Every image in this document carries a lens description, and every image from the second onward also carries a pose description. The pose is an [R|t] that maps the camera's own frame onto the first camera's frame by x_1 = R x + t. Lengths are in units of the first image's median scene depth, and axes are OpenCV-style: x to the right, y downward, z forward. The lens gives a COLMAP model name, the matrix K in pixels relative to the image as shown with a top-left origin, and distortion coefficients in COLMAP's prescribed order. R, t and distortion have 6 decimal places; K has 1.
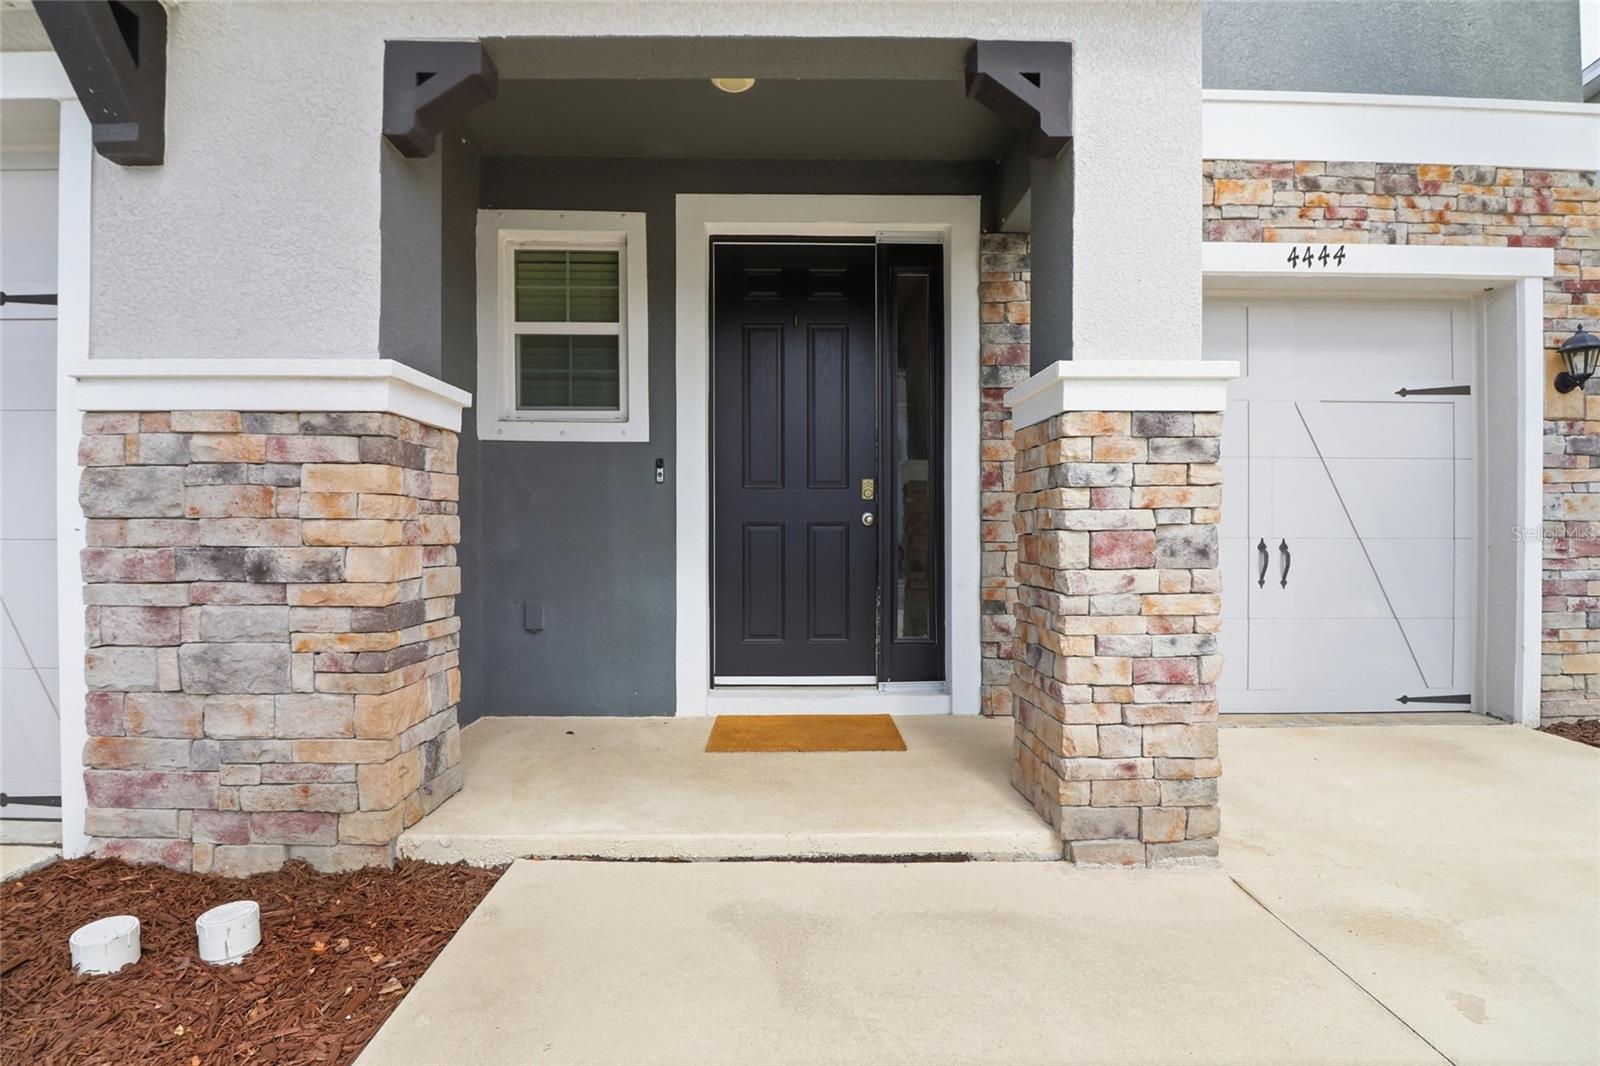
lens RADIAL K [[741.2, 0, 800.9], [0, 741.2, 528.5], [0, 0, 1]] dist [-0.000139, -0.012346]
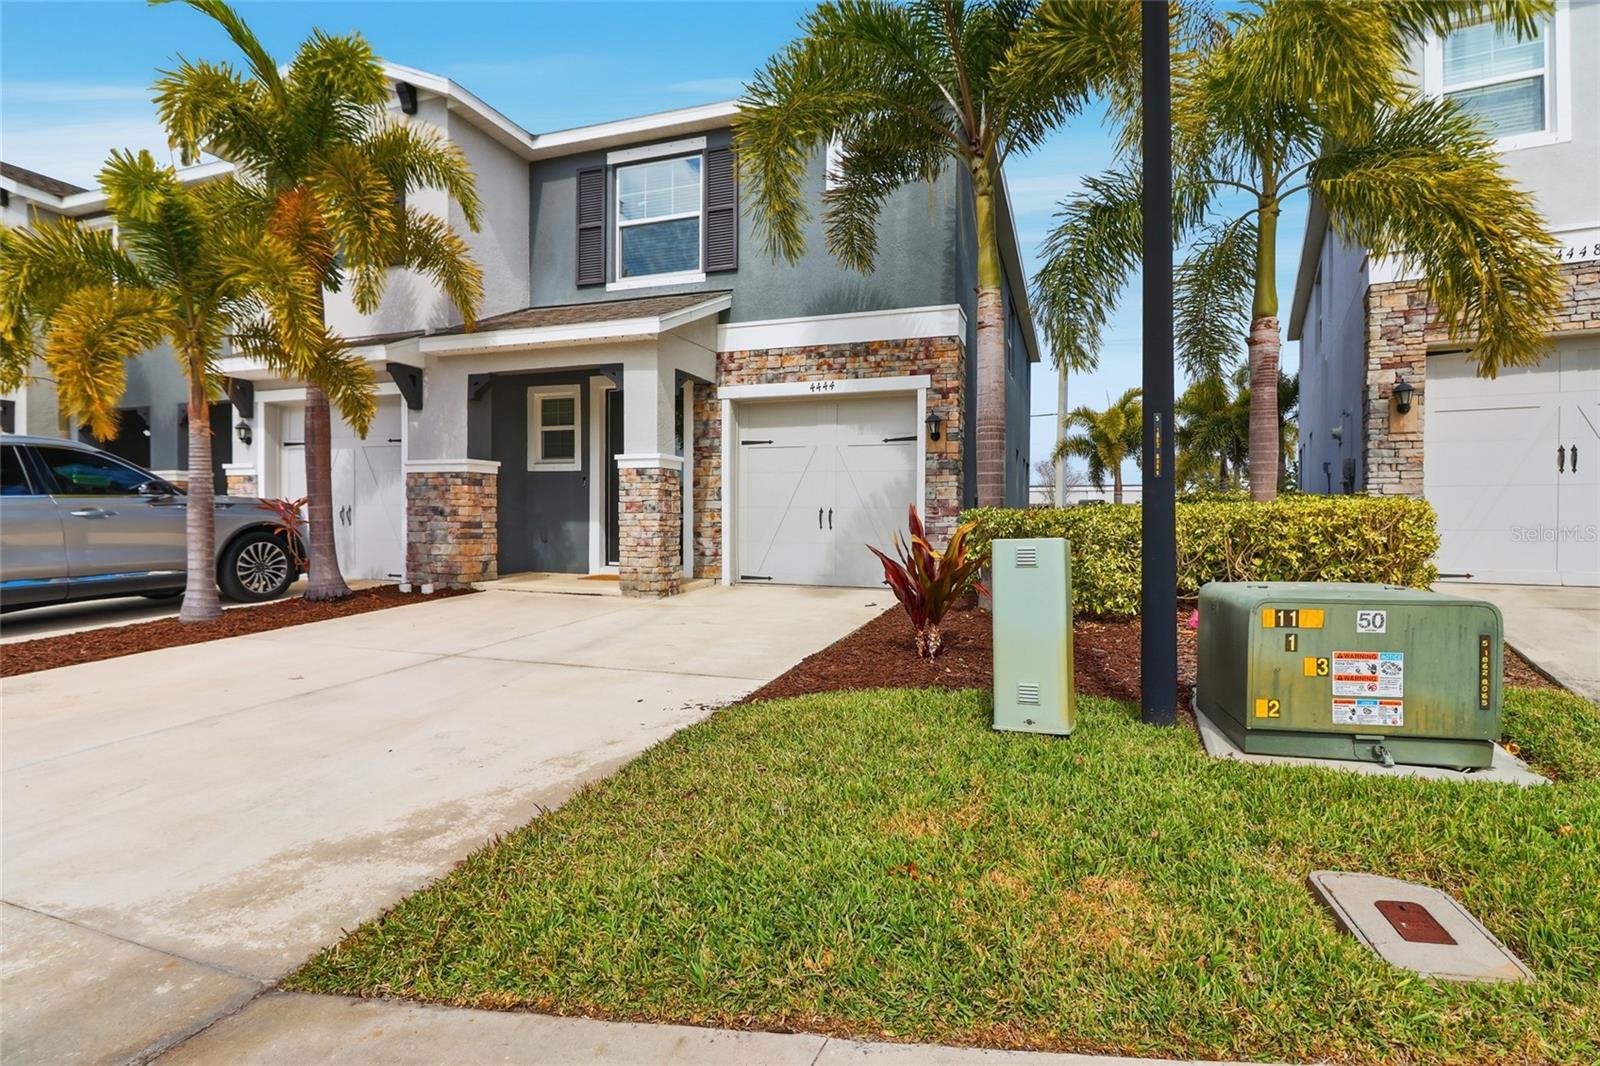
lens RADIAL K [[741.2, 0, 800.9], [0, 741.2, 528.5], [0, 0, 1]] dist [-0.000139, -0.012346]
pose [[0.942453, 0.009679, -0.334199, 2.114483], [-0.003147, 0.999793, 0.020080, 0.049526], [0.334325, -0.017873, 0.942288, -1.842230]]
